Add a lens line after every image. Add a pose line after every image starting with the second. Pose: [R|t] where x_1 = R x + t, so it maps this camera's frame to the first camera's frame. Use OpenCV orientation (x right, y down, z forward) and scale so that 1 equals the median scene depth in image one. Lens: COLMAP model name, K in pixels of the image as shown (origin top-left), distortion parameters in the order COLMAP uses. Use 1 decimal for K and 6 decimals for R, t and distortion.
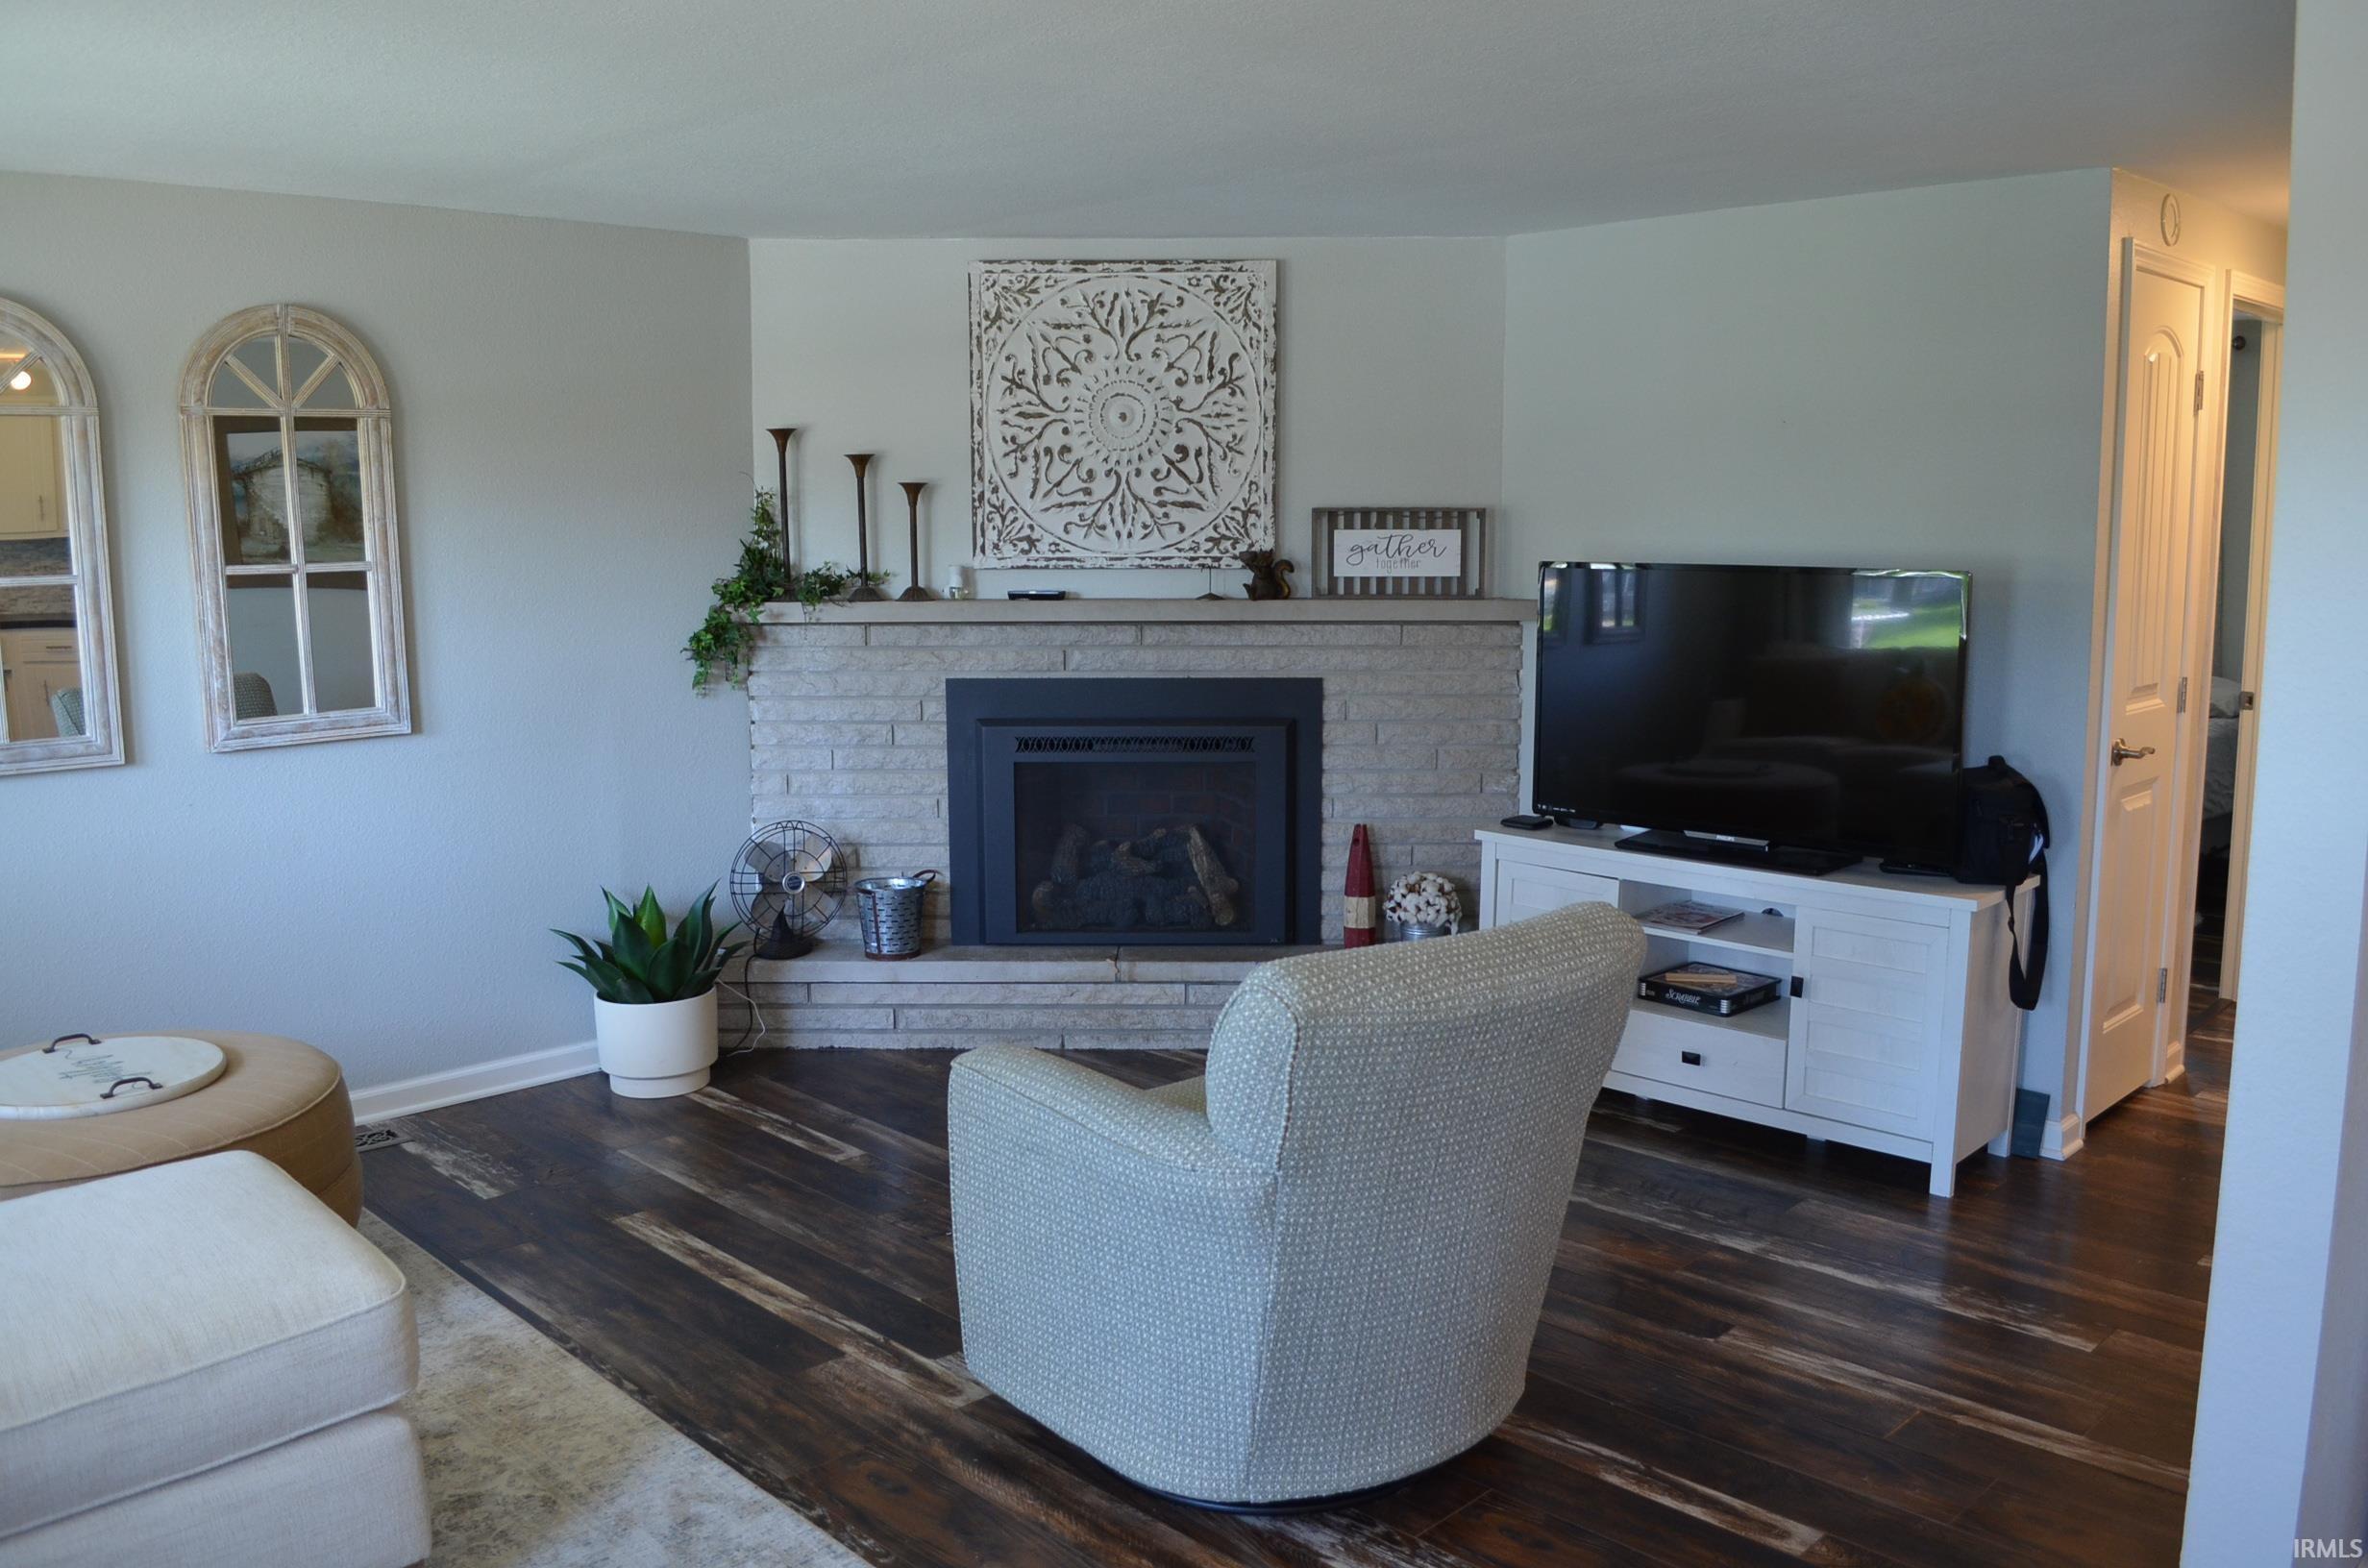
lens RADIAL K [[1868.1, 0, 1183.3], [0, 1868.1, 783.7], [0, 0, 1]] dist [-0.078624, 0.013461]
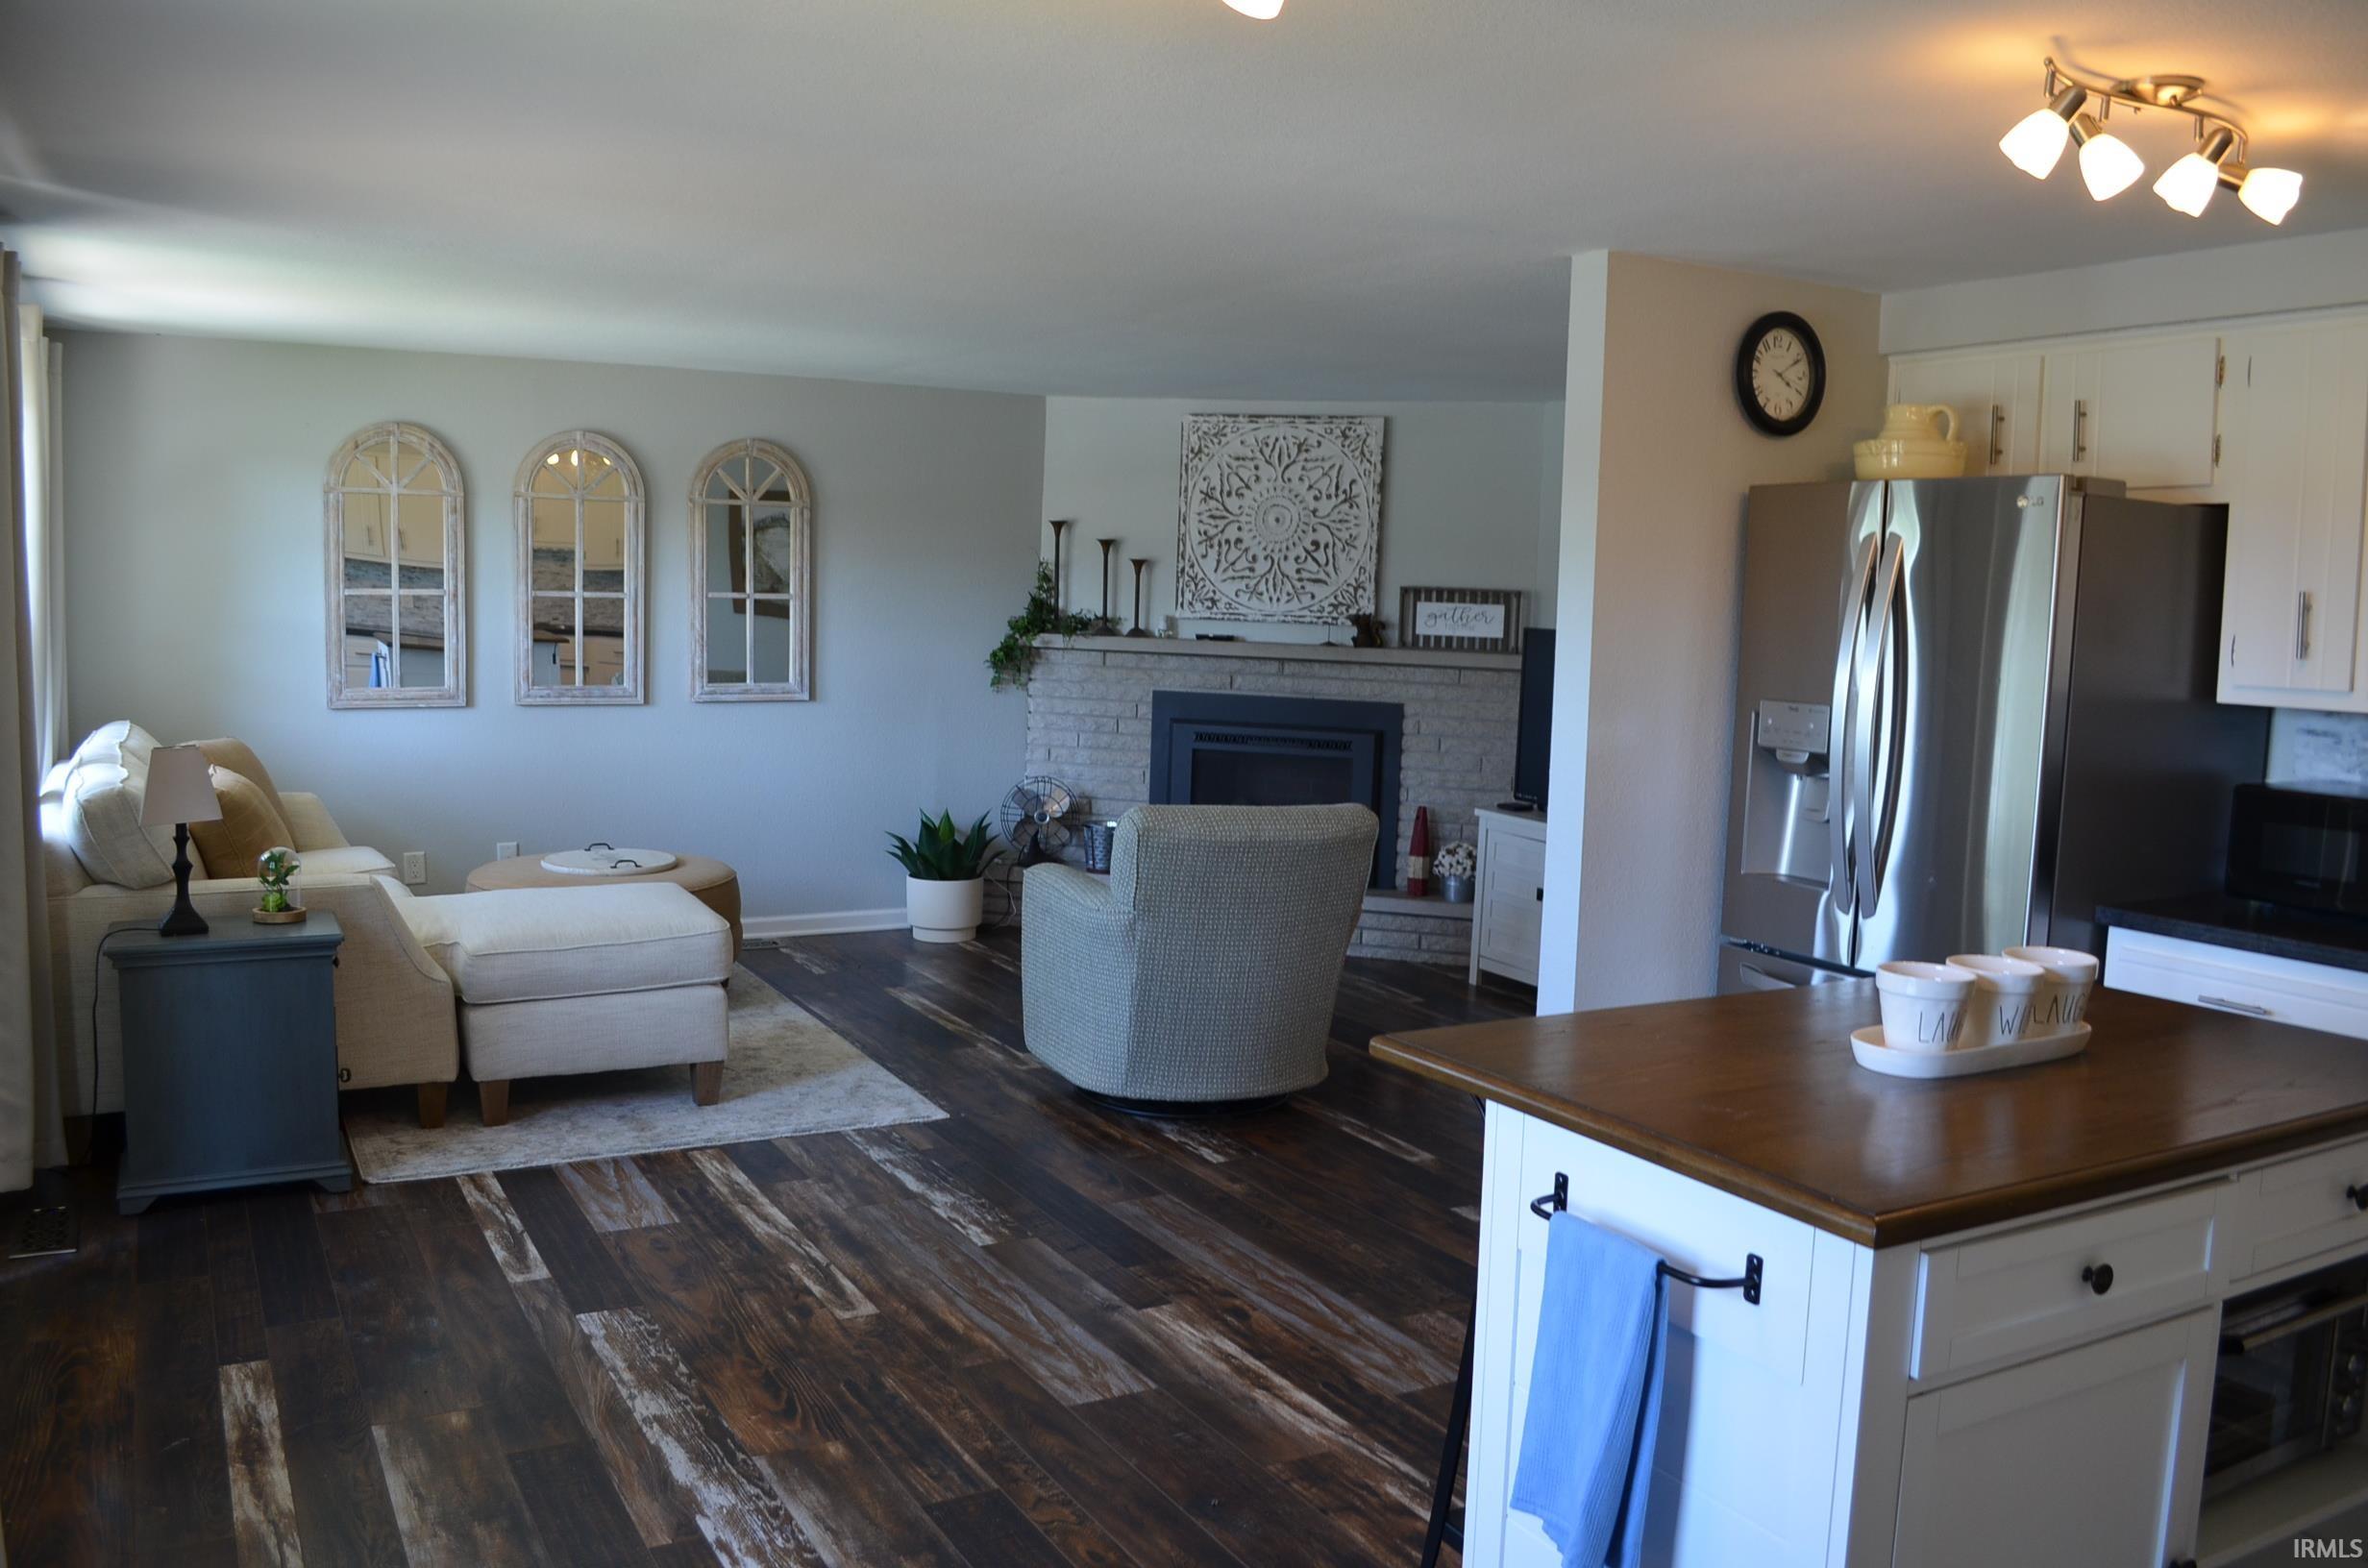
lens RADIAL K [[1868.1, 0, 1182.9], [0, 1868.1, 787.4], [0, 0, 1]] dist [-0.078624, 0.013461]
pose [[0.963581, 0.066184, -0.259097, 0.298454], [-0.075688, 0.996769, -0.026868, 0.061814], [0.256482, 0.045500, 0.965478, -0.451033]]
